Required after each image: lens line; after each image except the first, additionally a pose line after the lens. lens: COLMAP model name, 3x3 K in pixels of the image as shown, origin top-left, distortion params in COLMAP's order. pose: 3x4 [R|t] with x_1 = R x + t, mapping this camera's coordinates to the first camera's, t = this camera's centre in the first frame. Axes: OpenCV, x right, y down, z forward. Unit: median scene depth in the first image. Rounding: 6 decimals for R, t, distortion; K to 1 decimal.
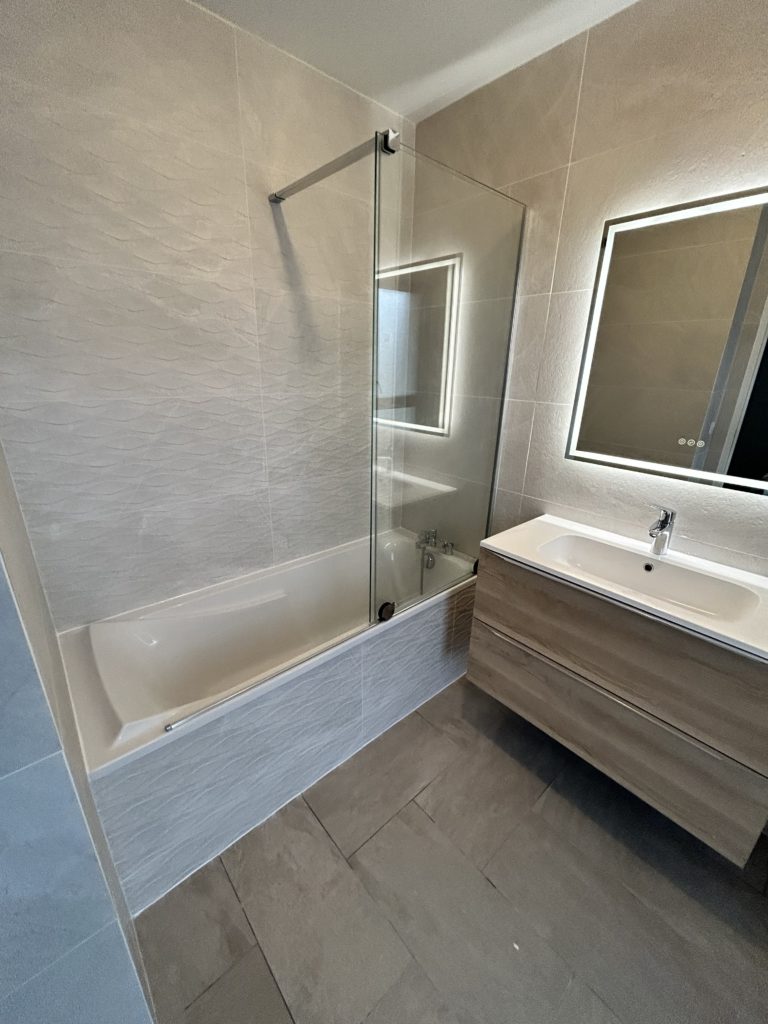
lens RADIAL K [[410.0, 0, 383.3], [0, 410.0, 513.0], [0, 0, 1]] dist [-0.000256, 0.000107]
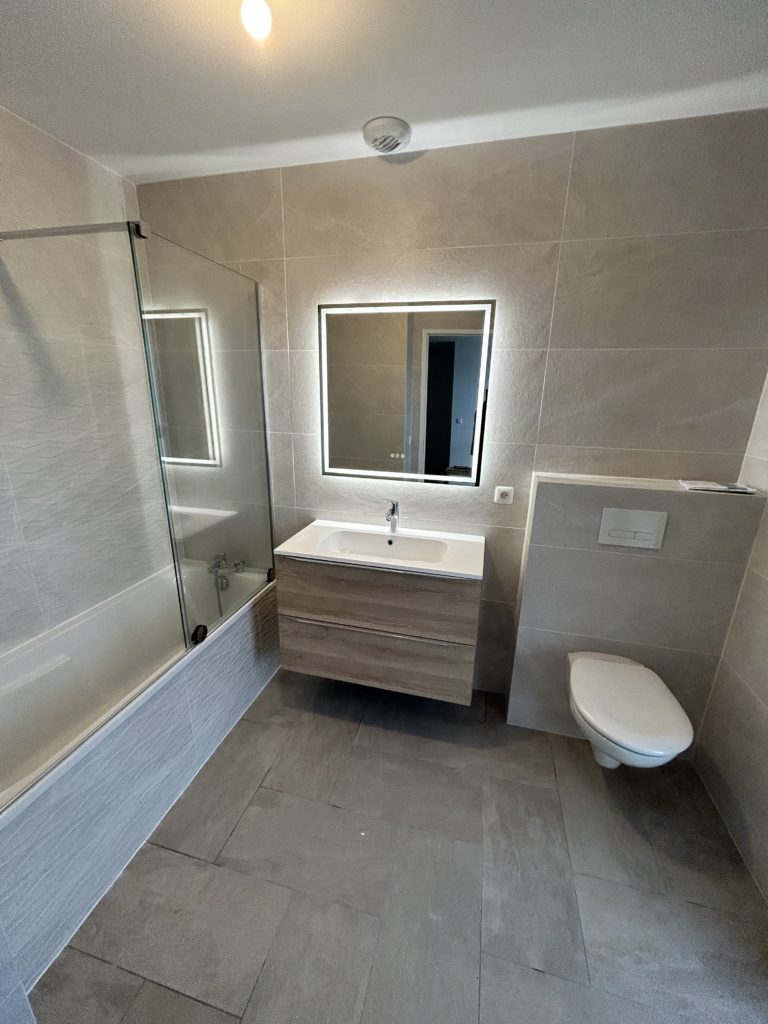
lens RADIAL K [[410.0, 0, 383.3], [0, 410.0, 513.0], [0, 0, 1]] dist [-0.000256, 0.000107]
pose [[0.827421, -0.166129, 0.536447, -0.109930], [0.190492, 0.981636, 0.010181, 0.008852], [-0.528287, 0.093765, 0.843872, -0.179517]]
